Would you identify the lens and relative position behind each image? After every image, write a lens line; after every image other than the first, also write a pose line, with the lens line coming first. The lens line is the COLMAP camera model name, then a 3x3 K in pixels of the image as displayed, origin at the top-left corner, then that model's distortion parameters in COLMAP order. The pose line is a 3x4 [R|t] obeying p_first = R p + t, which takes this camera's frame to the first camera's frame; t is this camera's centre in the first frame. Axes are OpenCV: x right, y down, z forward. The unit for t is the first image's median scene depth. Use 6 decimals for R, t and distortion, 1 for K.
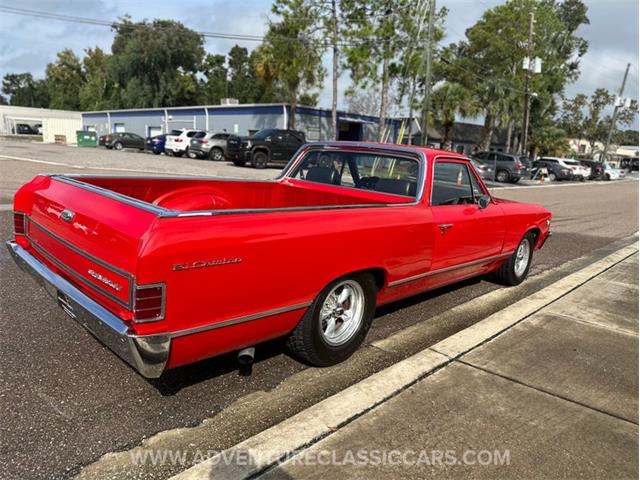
lens RADIAL K [[449.7, 0, 319.9], [0, 449.7, 240.2], [0, 0, 1]] dist [0.027002, -0.041515]
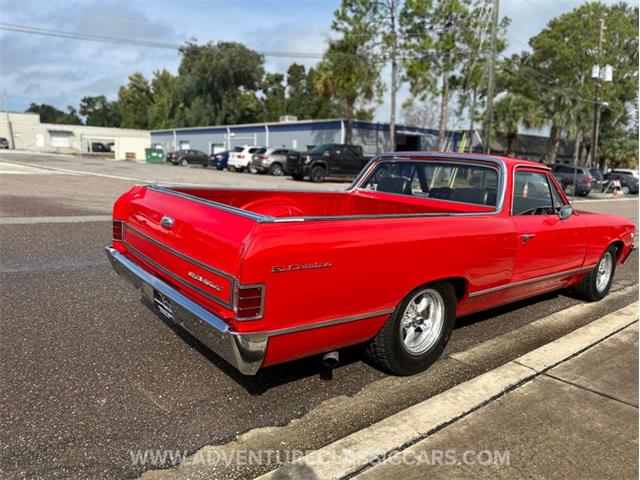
lens RADIAL K [[449.7, 0, 323.3], [0, 449.7, 243.0], [0, 0, 1]] dist [0.027002, -0.041515]
pose [[0.993642, 0.009178, -0.112209, -0.005573], [-0.012060, 0.999614, -0.025039, 0.001465], [0.111936, 0.026233, 0.993369, -0.001808]]
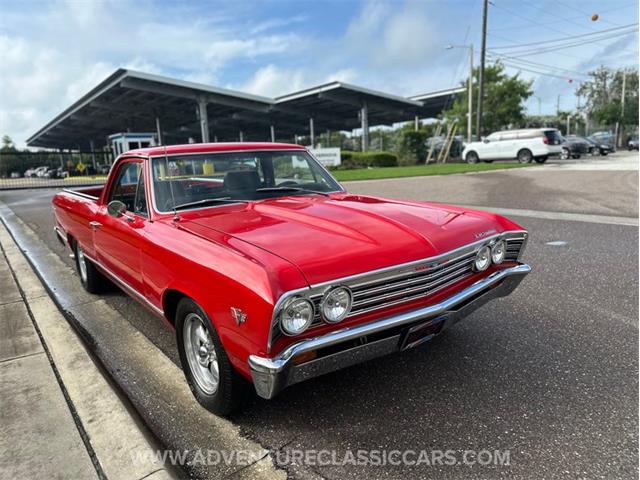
lens RADIAL K [[449.7, 0, 322.1], [0, 449.7, 245.7], [0, 0, 1]] dist [0.027002, -0.041515]
pose [[-0.142912, 0.132168, -0.980871, 0.147411], [-0.163220, 0.974327, 0.155067, -0.027411], [0.976184, 0.182258, -0.117671, 0.195329]]
